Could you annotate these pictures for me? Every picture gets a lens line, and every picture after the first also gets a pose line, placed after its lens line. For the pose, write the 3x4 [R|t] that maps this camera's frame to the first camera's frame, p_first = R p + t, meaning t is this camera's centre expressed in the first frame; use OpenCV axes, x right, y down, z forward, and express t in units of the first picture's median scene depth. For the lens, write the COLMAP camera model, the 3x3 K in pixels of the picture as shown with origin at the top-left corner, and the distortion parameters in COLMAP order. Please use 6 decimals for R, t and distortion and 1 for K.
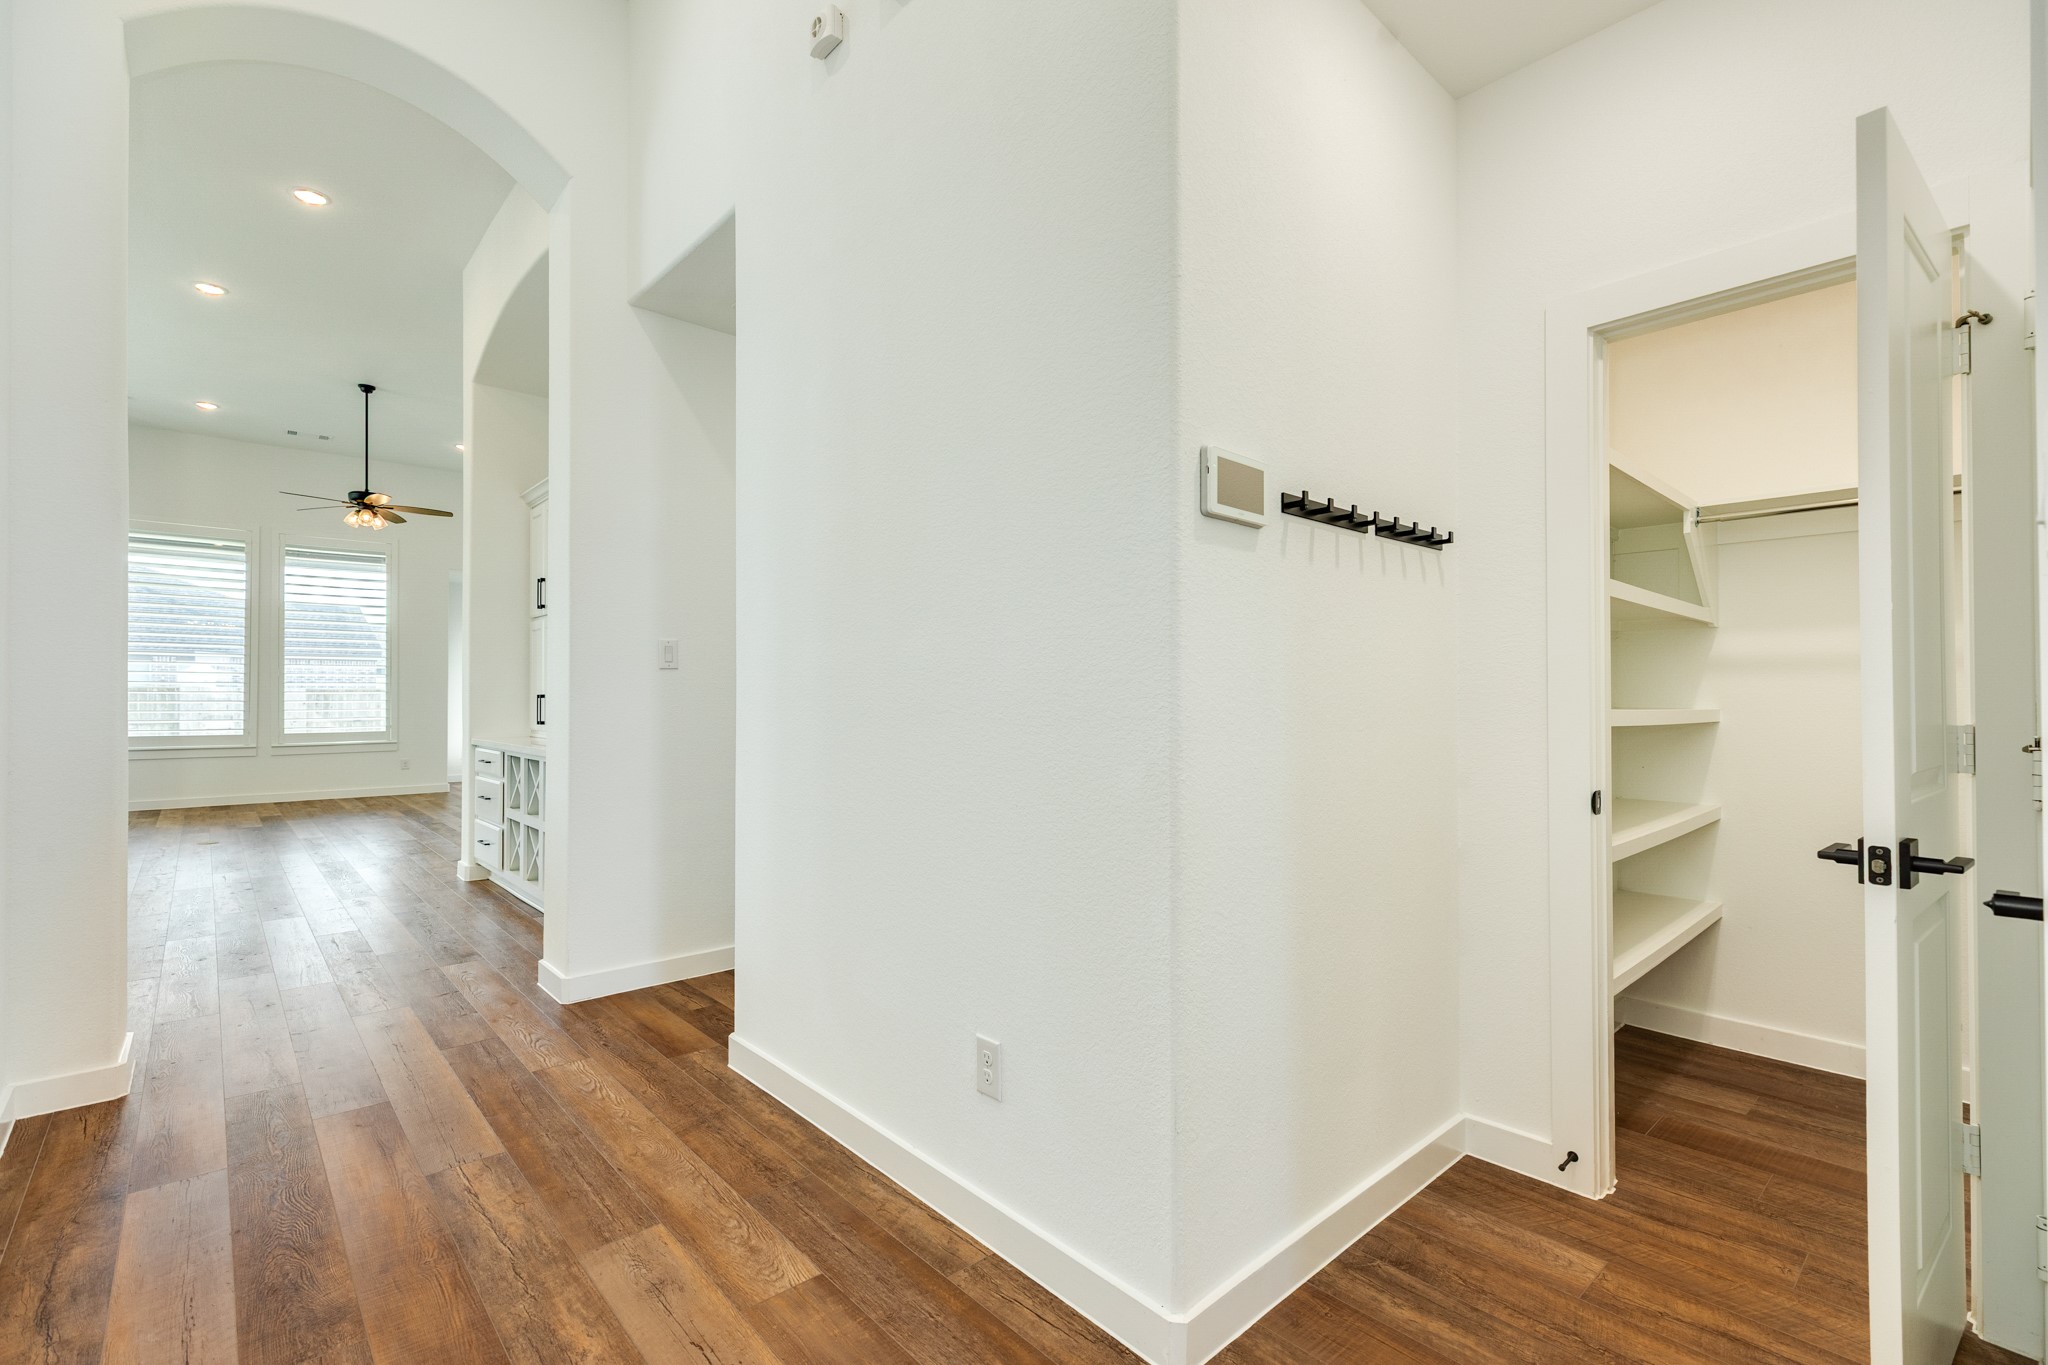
lens RADIAL K [[906.5, 0, 1028.3], [0, 906.5, 681.6], [0, 0, 1]] dist [-0.000634, 0.001187]
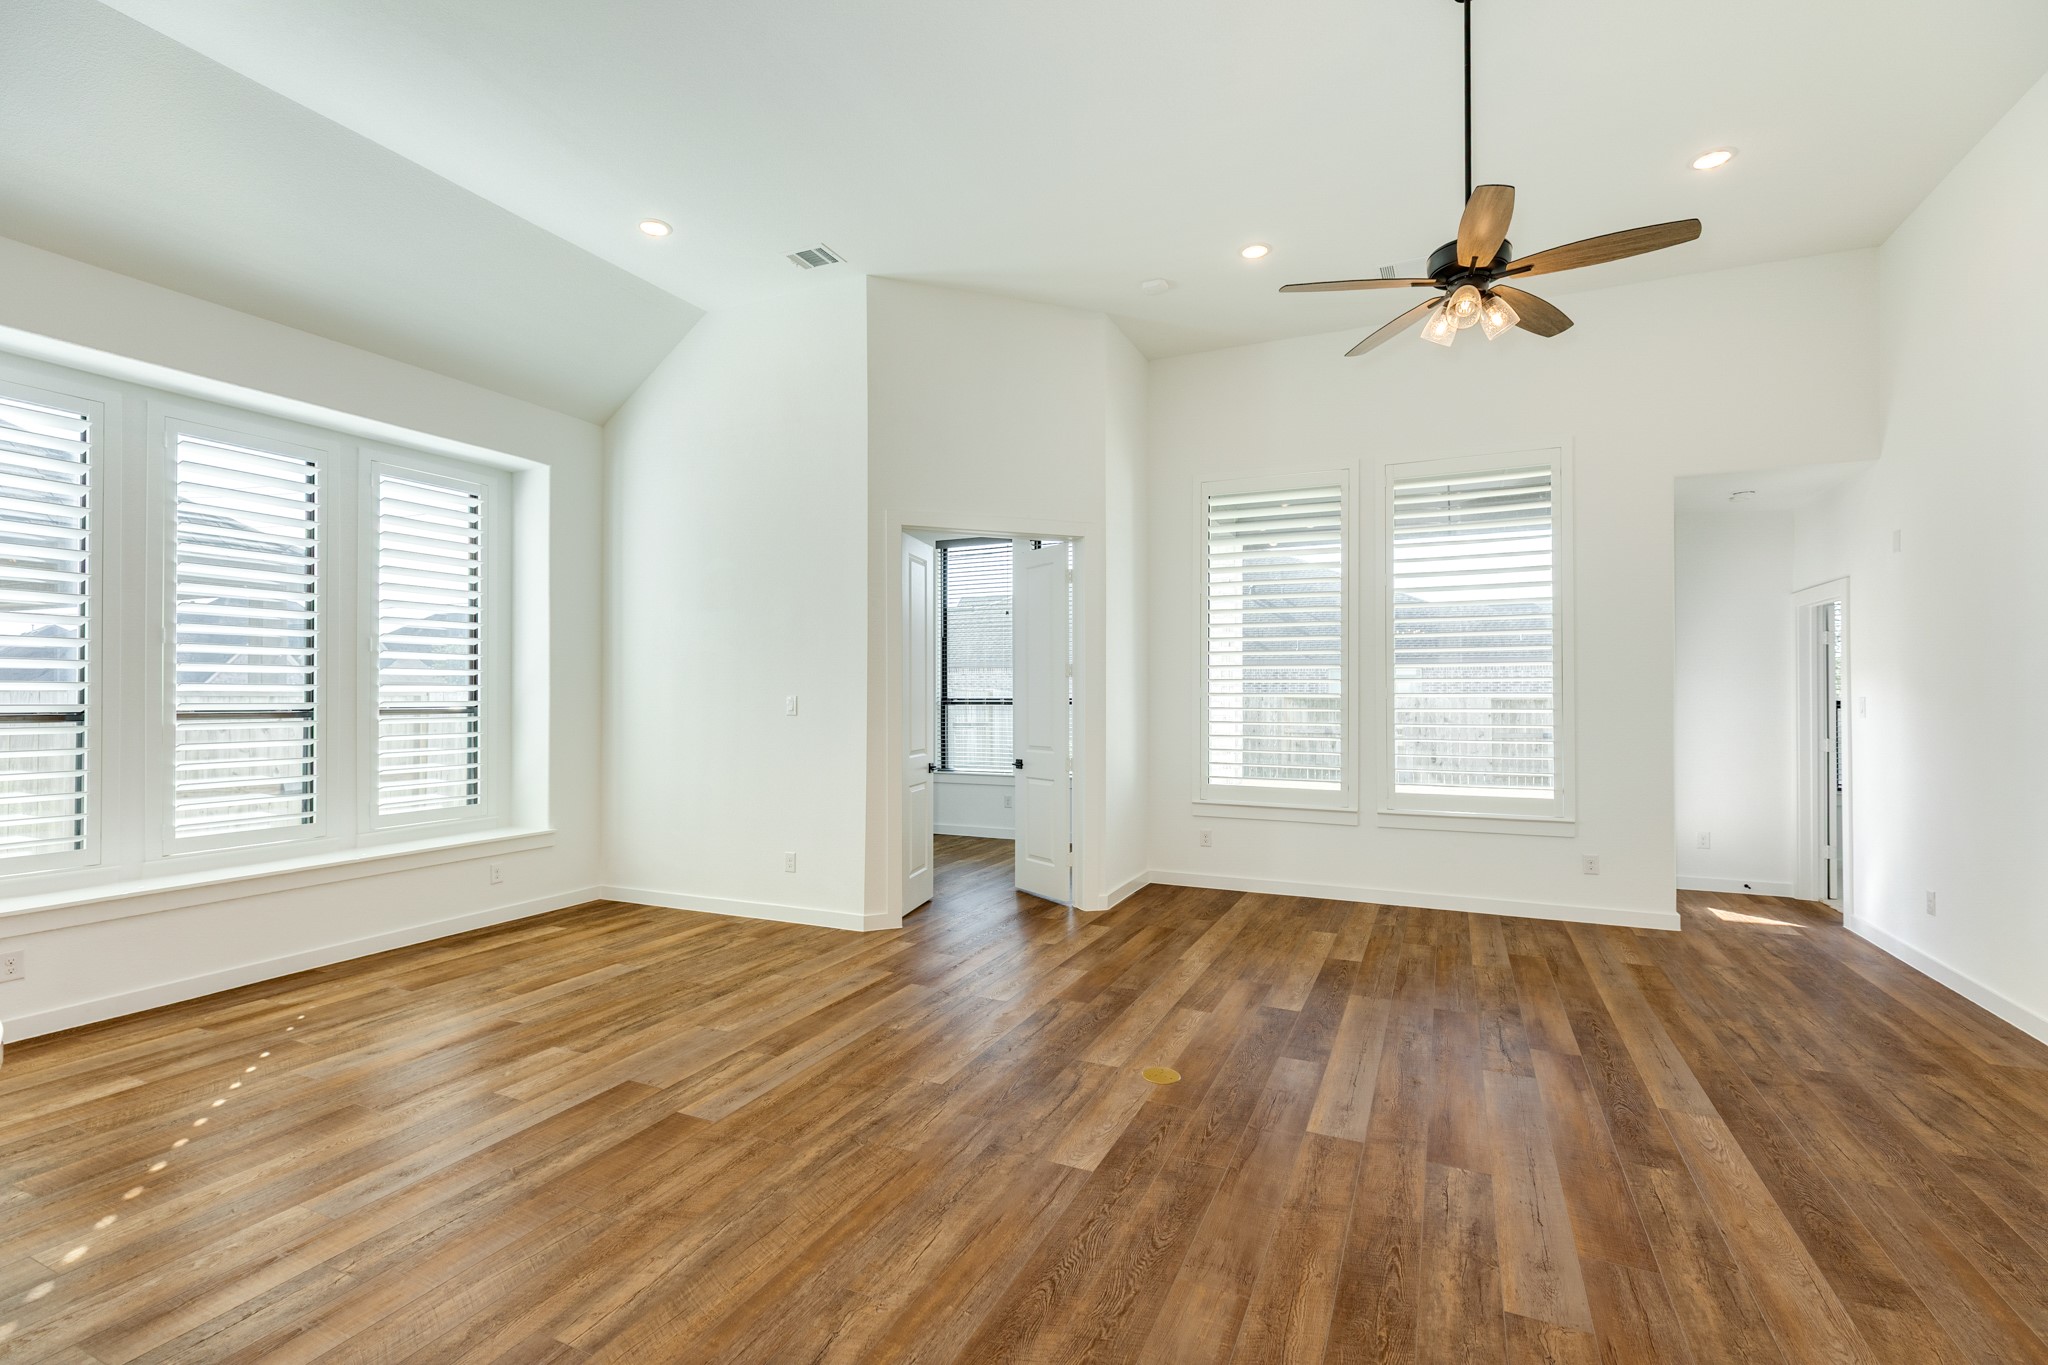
lens RADIAL K [[912.0, 0, 1022.3], [0, 912.0, 686.0], [0, 0, 1]] dist [0.005082, -0.000248]
pose [[0.385387, -0.008617, -0.922715, -0.436837], [0.015874, 0.999870, -0.002707, -0.020759], [0.922618, -0.013604, 0.385474, 0.661455]]
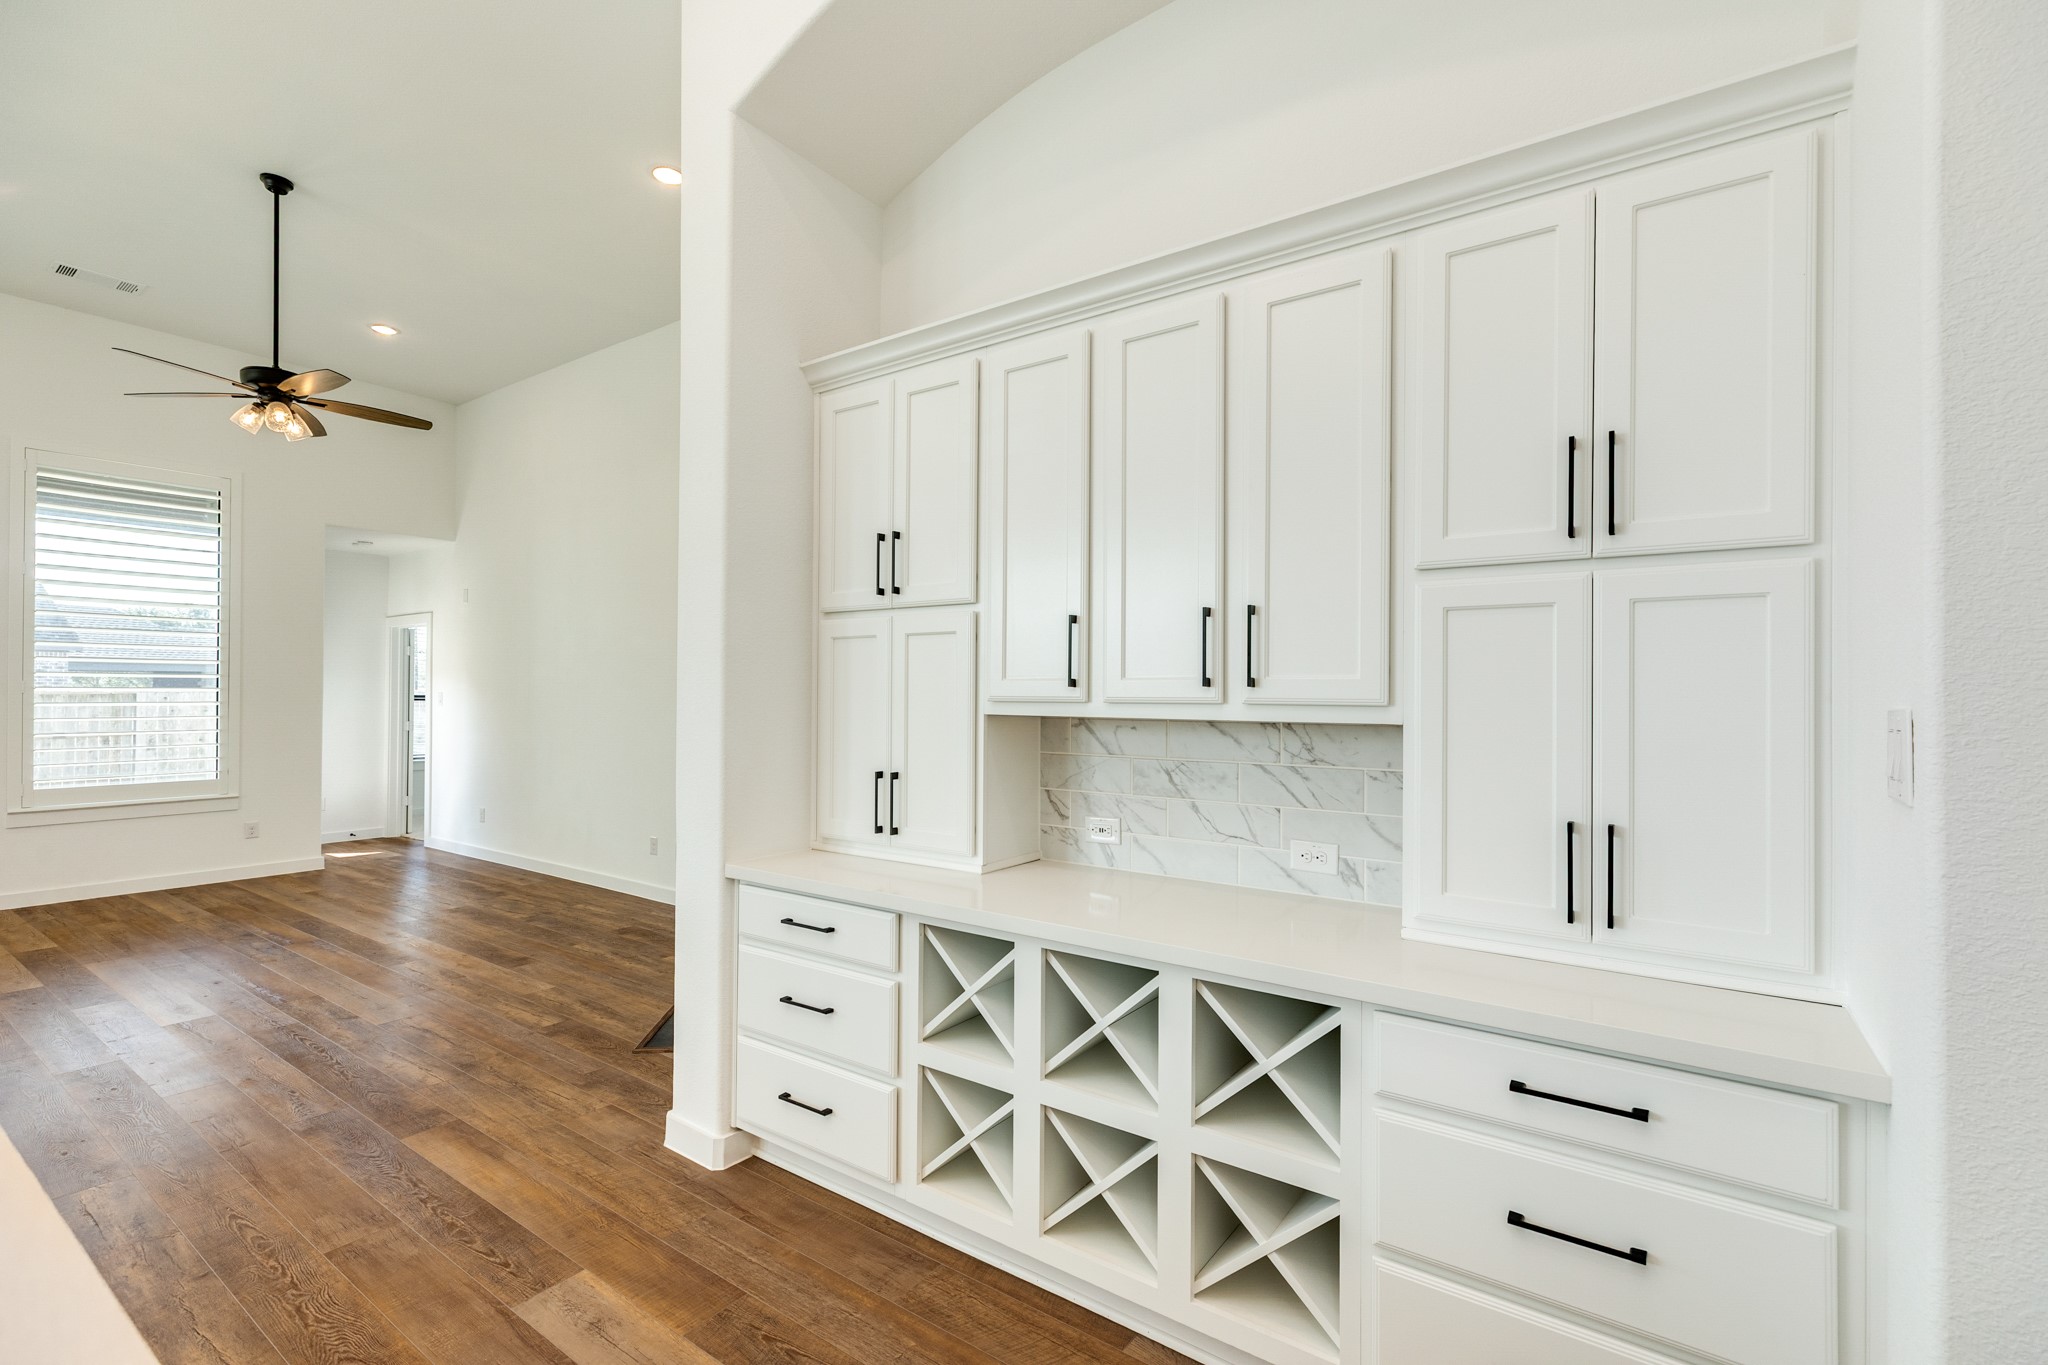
lens RADIAL K [[912.0, 0, 1020.6], [0, 912.0, 689.6], [0, 0, 1]] dist [0.005082, -0.000248]
pose [[0.977581, 0.008896, 0.210369, -0.399101], [-0.011129, 0.999894, 0.009436, -0.025403], [-0.210263, -0.011565, 0.977576, 0.354648]]
